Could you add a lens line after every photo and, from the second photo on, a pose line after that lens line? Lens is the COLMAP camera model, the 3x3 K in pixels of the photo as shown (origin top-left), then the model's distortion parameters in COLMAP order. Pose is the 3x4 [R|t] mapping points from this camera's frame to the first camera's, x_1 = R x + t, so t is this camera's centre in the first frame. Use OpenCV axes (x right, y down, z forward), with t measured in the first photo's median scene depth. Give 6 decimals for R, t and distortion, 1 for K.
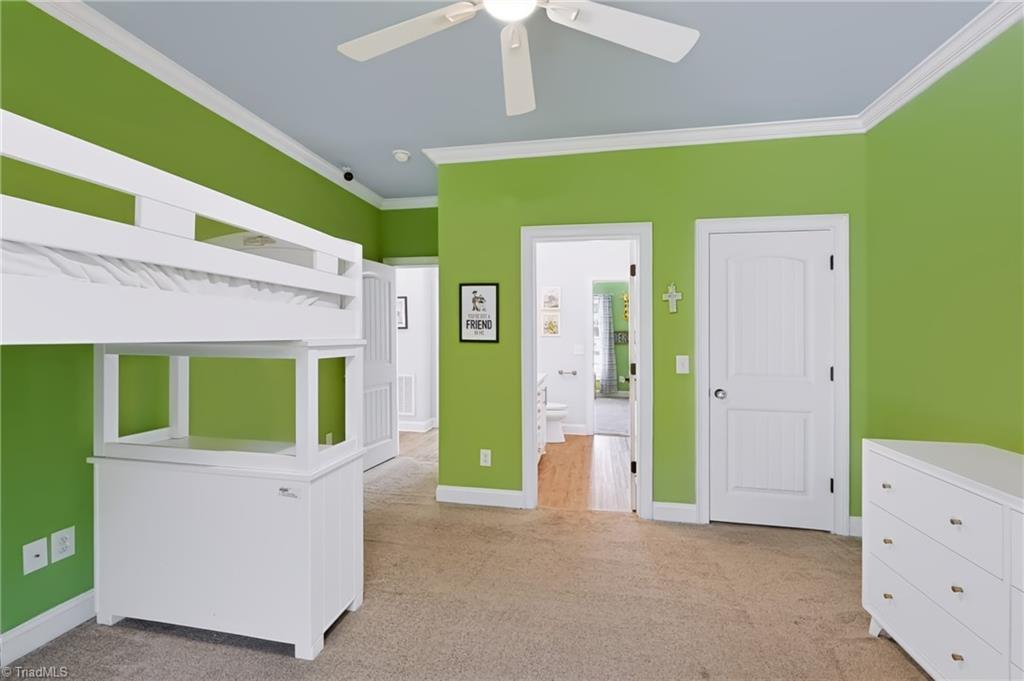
lens RADIAL K [[443.2, 0, 512.2], [0, 443.2, 337.2], [0, 0, 1]] dist [-0.001840, -0.000037]
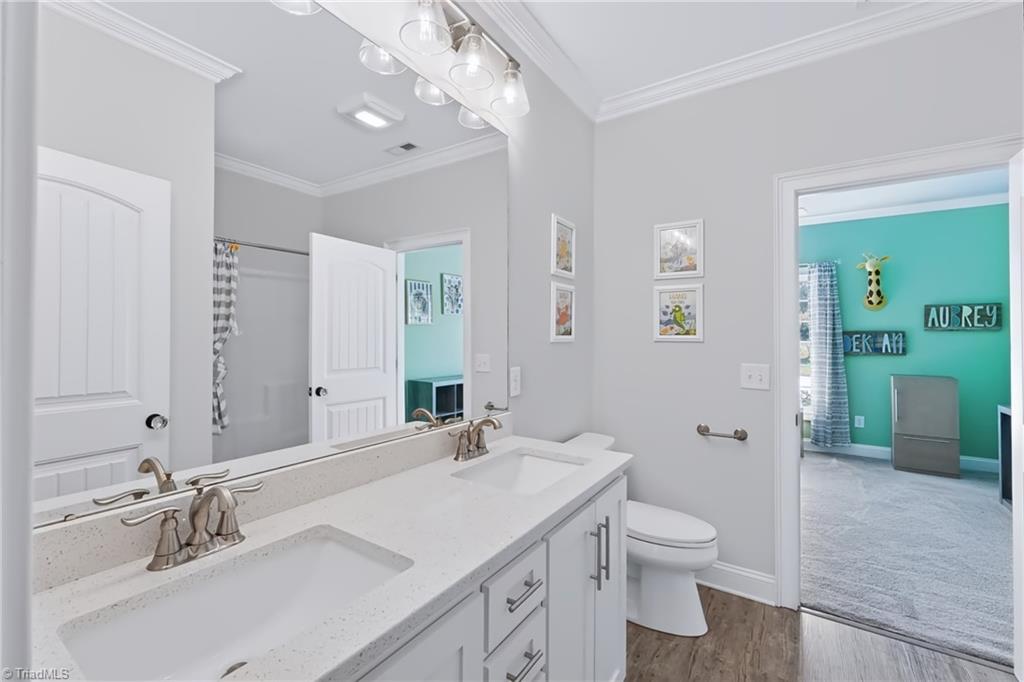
lens RADIAL K [[443.2, 0, 506.1], [0, 443.2, 337.2], [0, 0, 1]] dist [-0.001840, -0.000037]
pose [[0.921290, 0.000282, -0.388876, 0.064027], [-0.003117, 0.999973, -0.006660, -0.001443], [0.388863, 0.007348, 0.921266, 0.355057]]
